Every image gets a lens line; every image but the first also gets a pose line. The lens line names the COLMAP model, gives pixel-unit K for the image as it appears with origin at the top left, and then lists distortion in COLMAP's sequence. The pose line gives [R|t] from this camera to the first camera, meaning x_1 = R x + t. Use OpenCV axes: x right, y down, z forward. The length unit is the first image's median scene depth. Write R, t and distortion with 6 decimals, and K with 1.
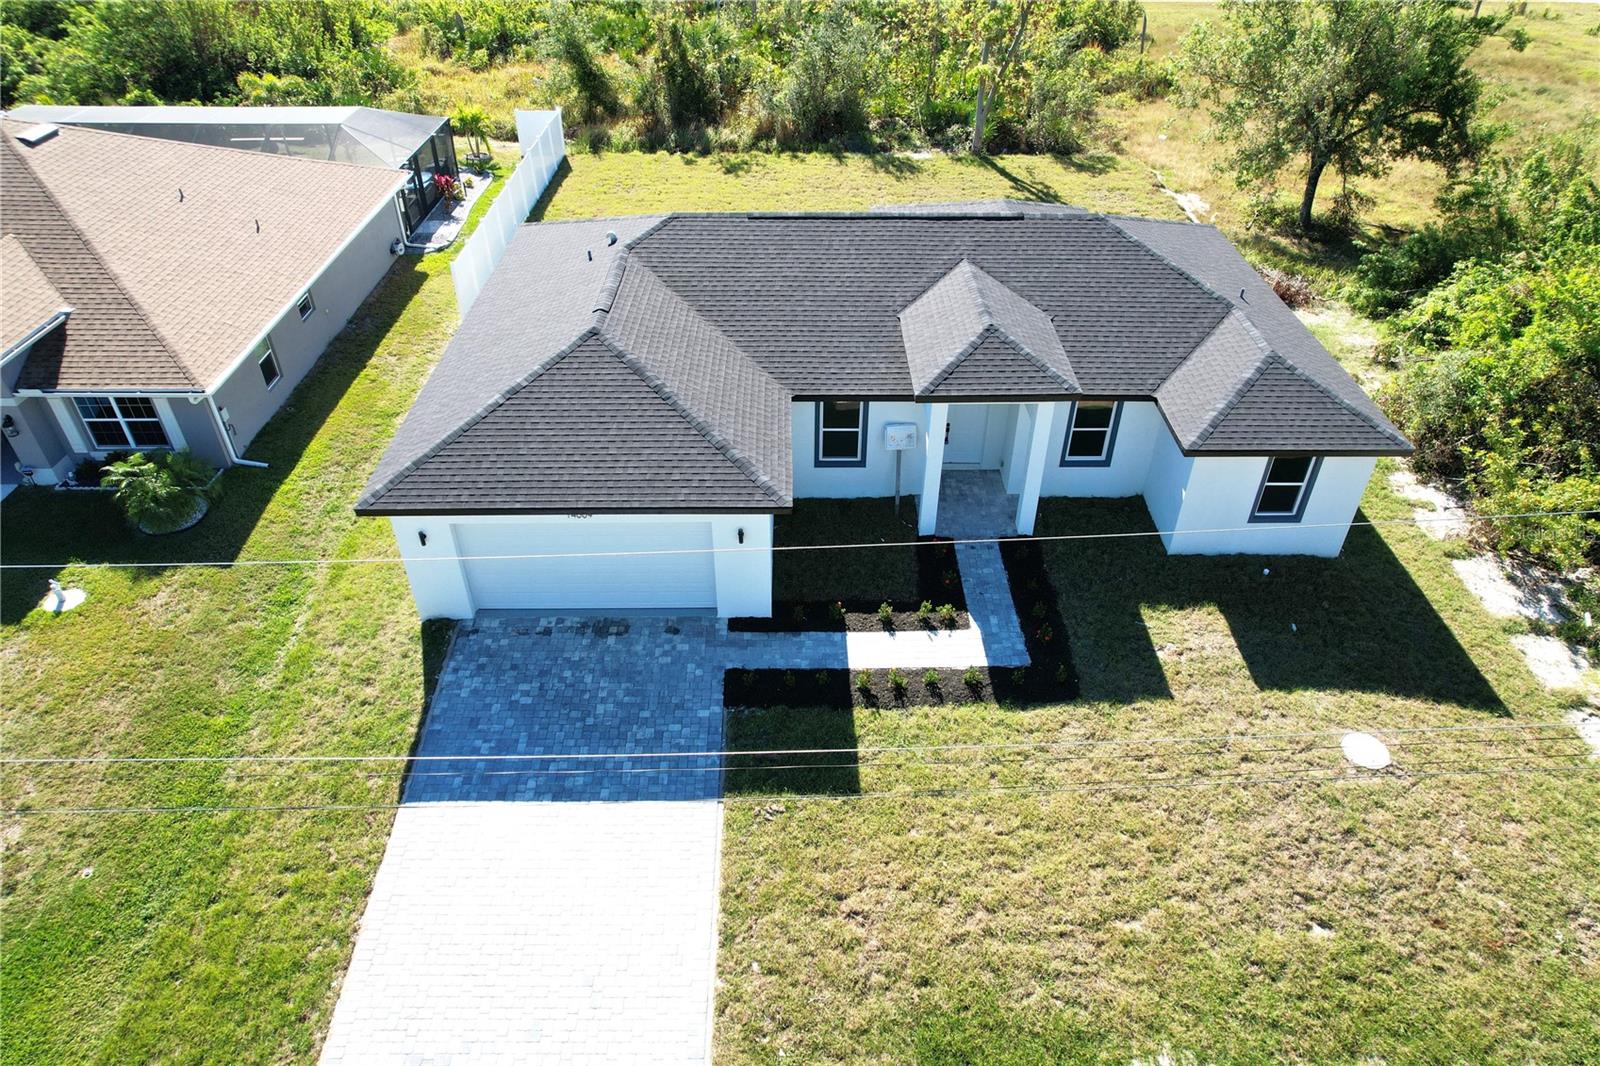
lens RADIAL K [[1023.8, 0, 803.6], [0, 1023.8, 545.1], [0, 0, 1]] dist [-0.070159, 0.061721]
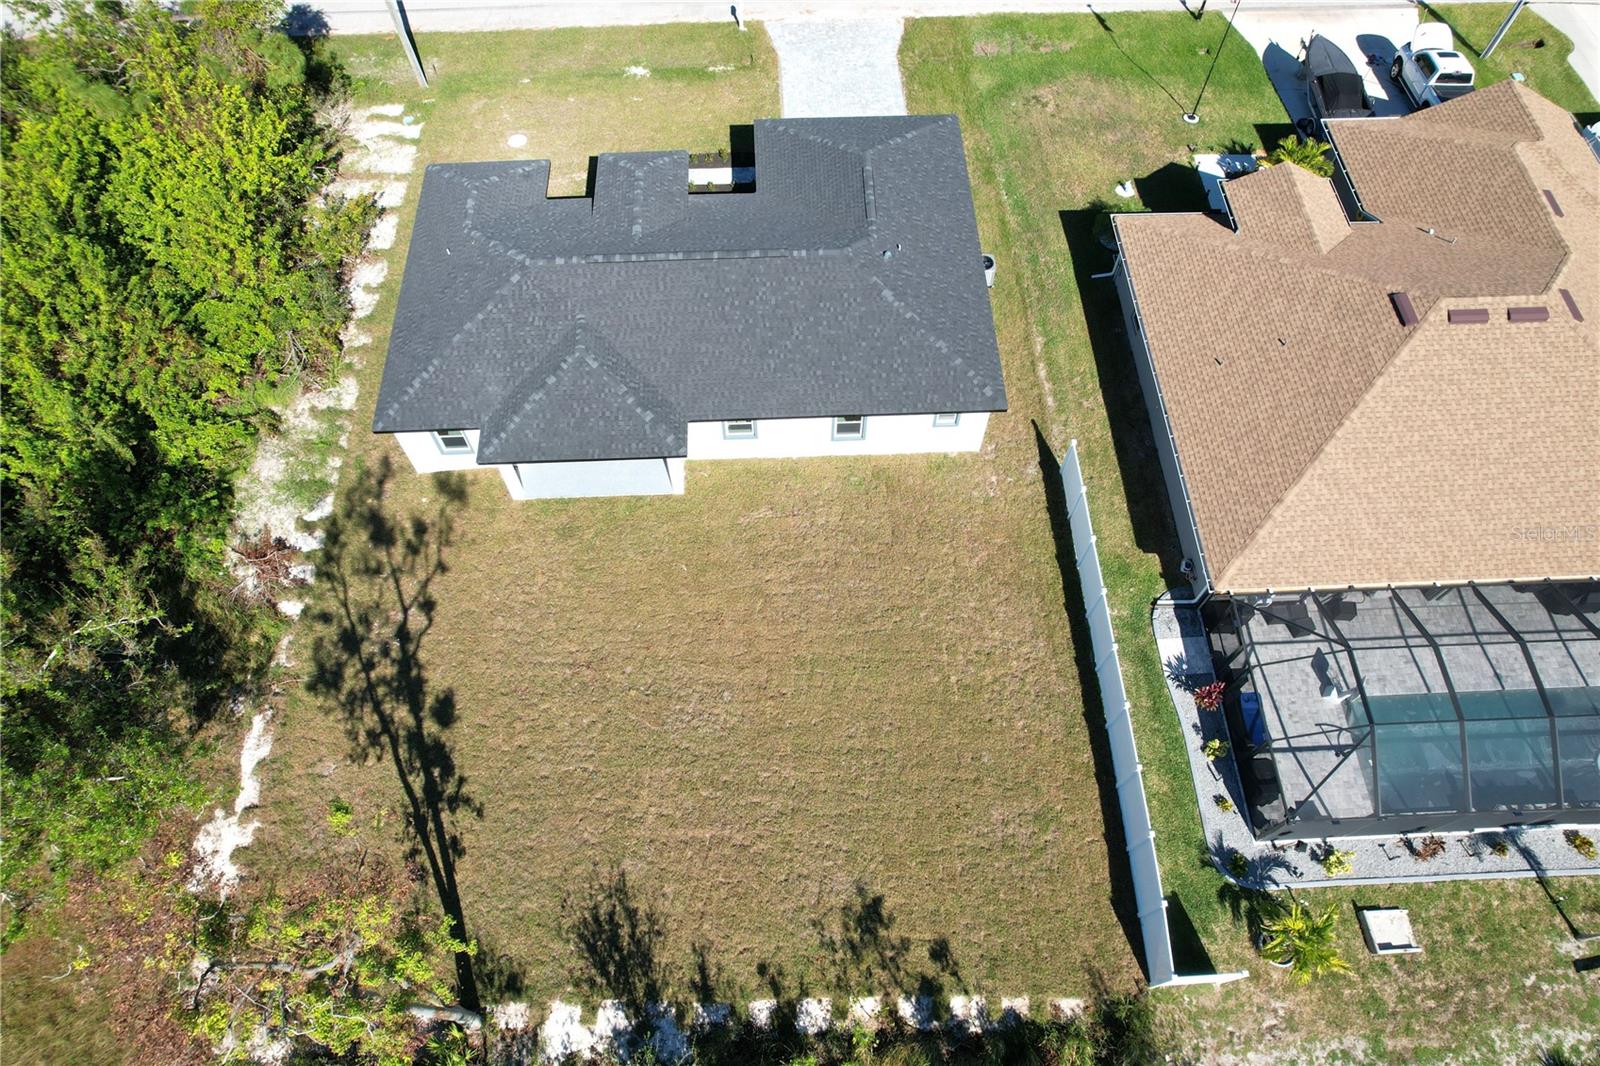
lens RADIAL K [[1023.8, 0, 799.6], [0, 1023.8, 533.0], [0, 0, 1]] dist [-0.070159, 0.061721]
pose [[-0.999492, 0.023541, -0.021497, -0.036413], [-0.024291, -0.125674, 0.991774, -2.141056], [0.020646, 0.991792, 0.126182, 1.472078]]
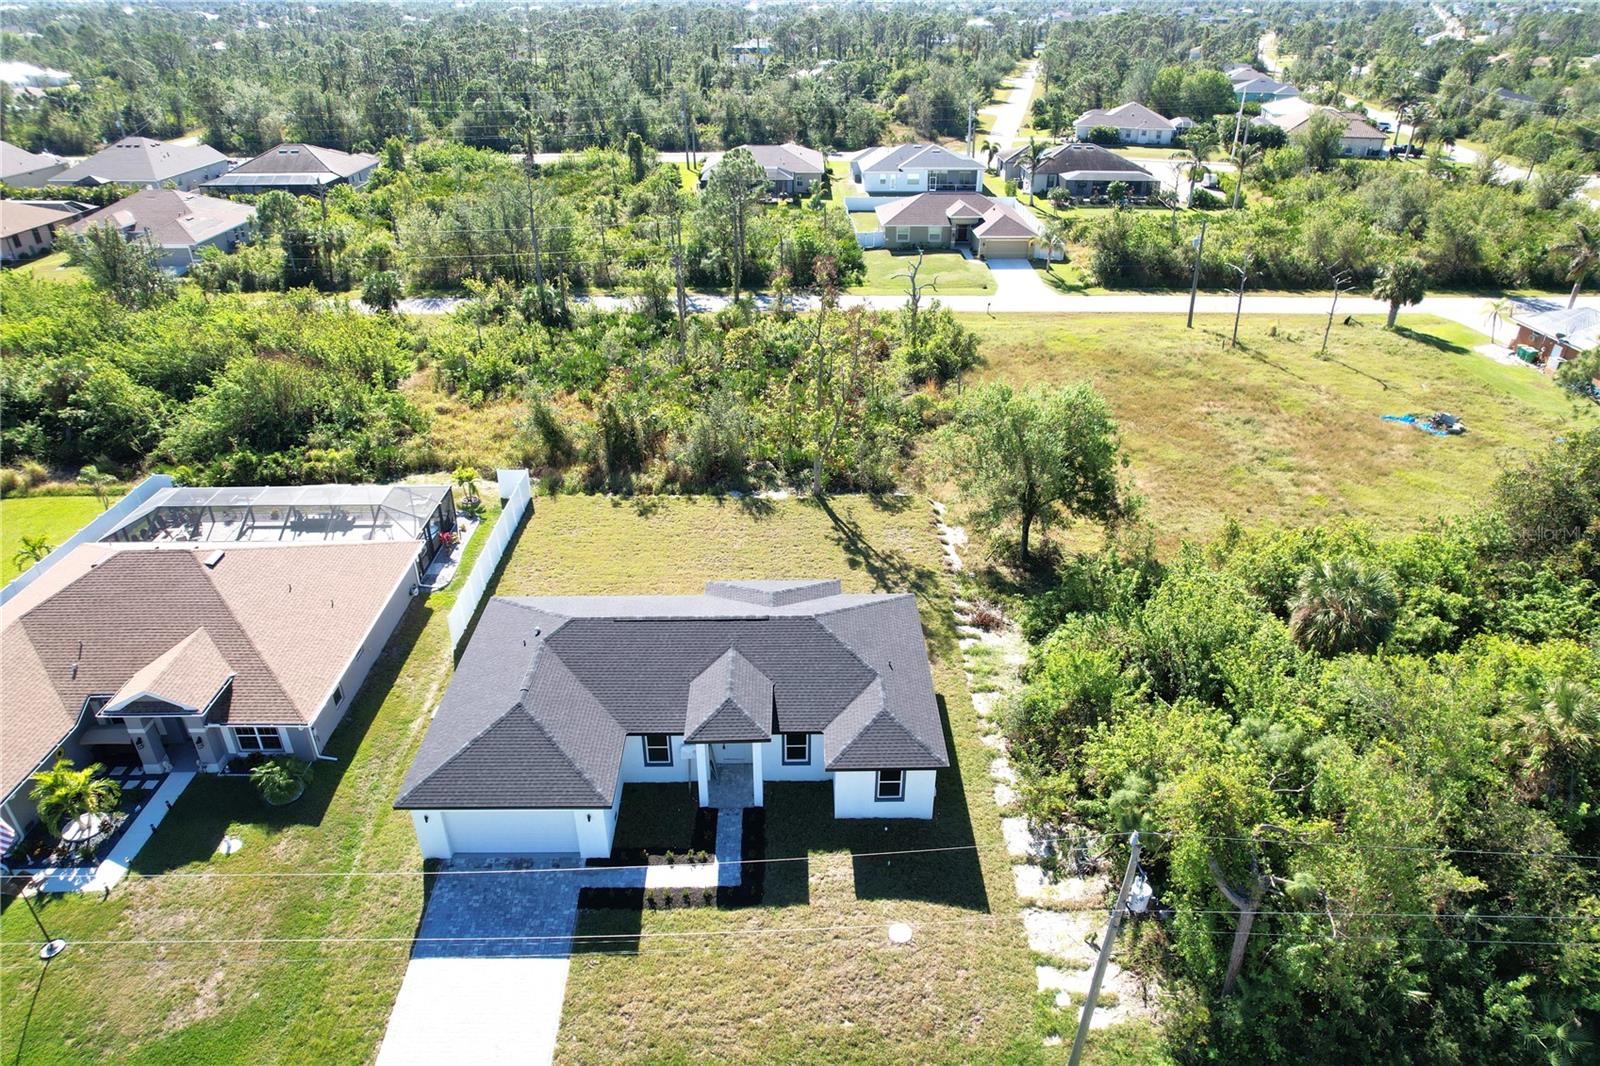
lens RADIAL K [[1023.8, 0, 795.1], [0, 1023.8, 542.6], [0, 0, 1]] dist [-0.070159, 0.061721]
pose [[0.999974, -0.006533, -0.003098, 0.327346], [0.005975, 0.987923, -0.154828, -0.215721], [0.004073, 0.154806, 0.987937, -0.956107]]
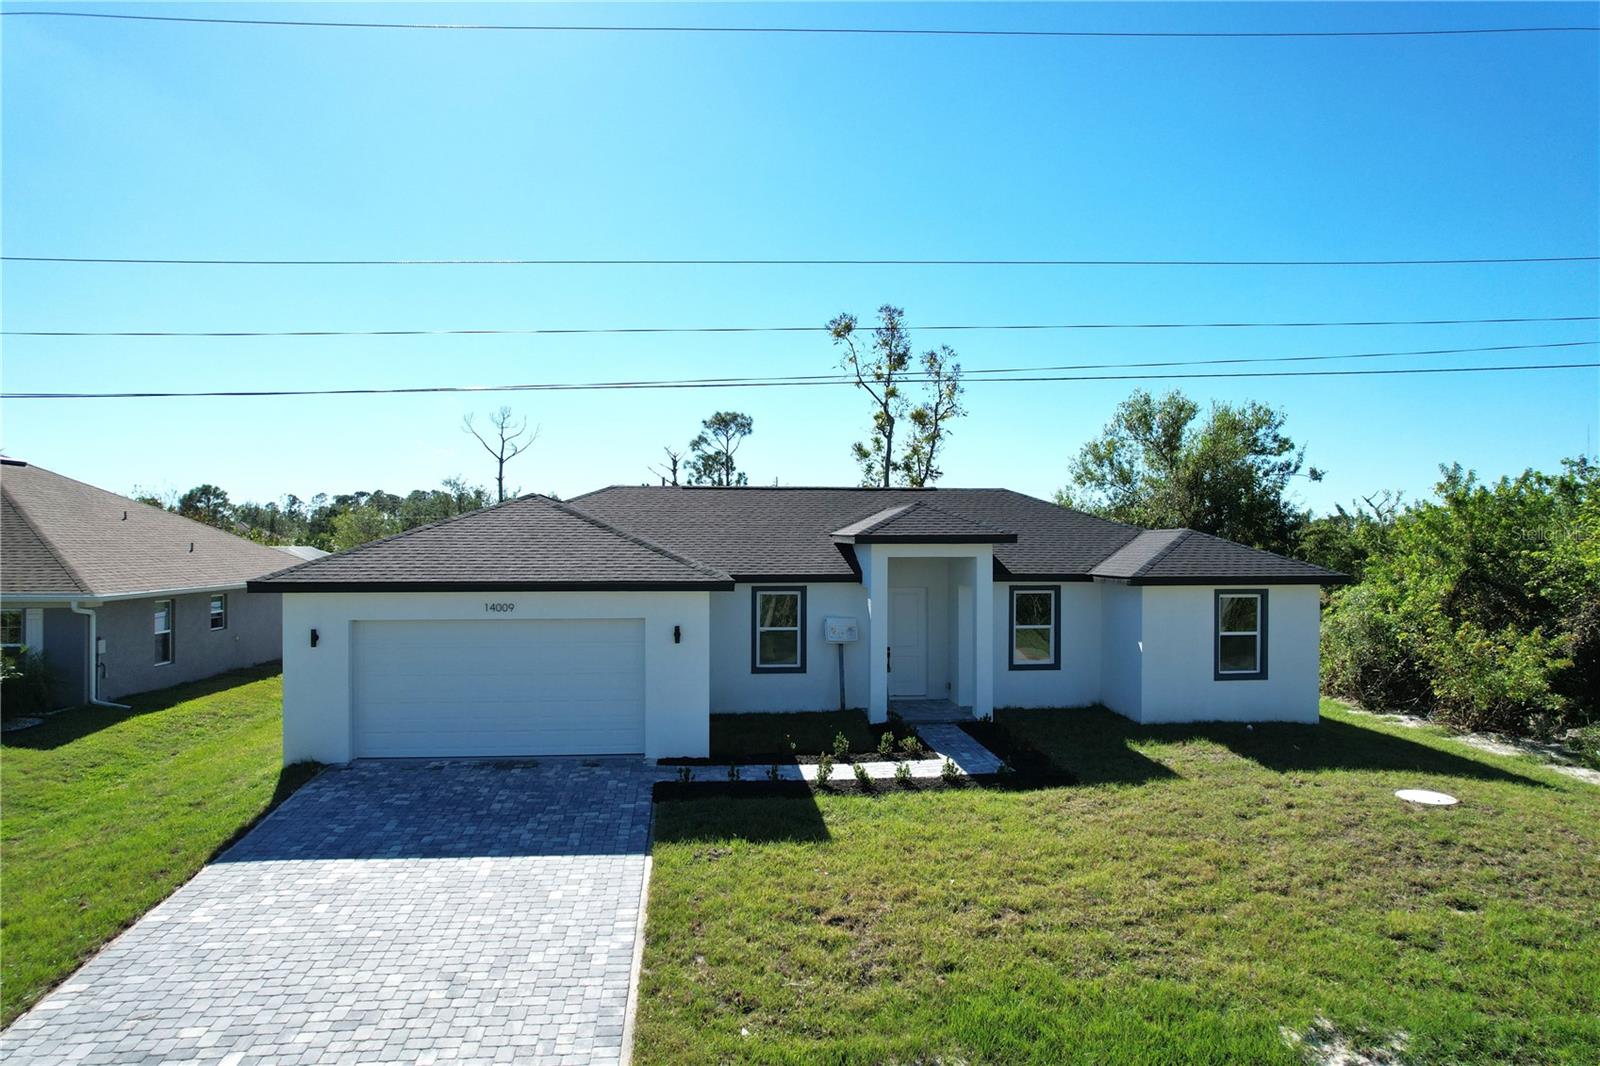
lens RADIAL K [[1023.8, 0, 804.4], [0, 1023.8, 534.5], [0, 0, 1]] dist [-0.070159, 0.061721]
pose [[0.995904, -0.002988, 0.090363, -0.029198], [0.058153, 0.786455, -0.614904, 0.463818], [-0.069230, 0.617640, 0.783408, 0.219094]]
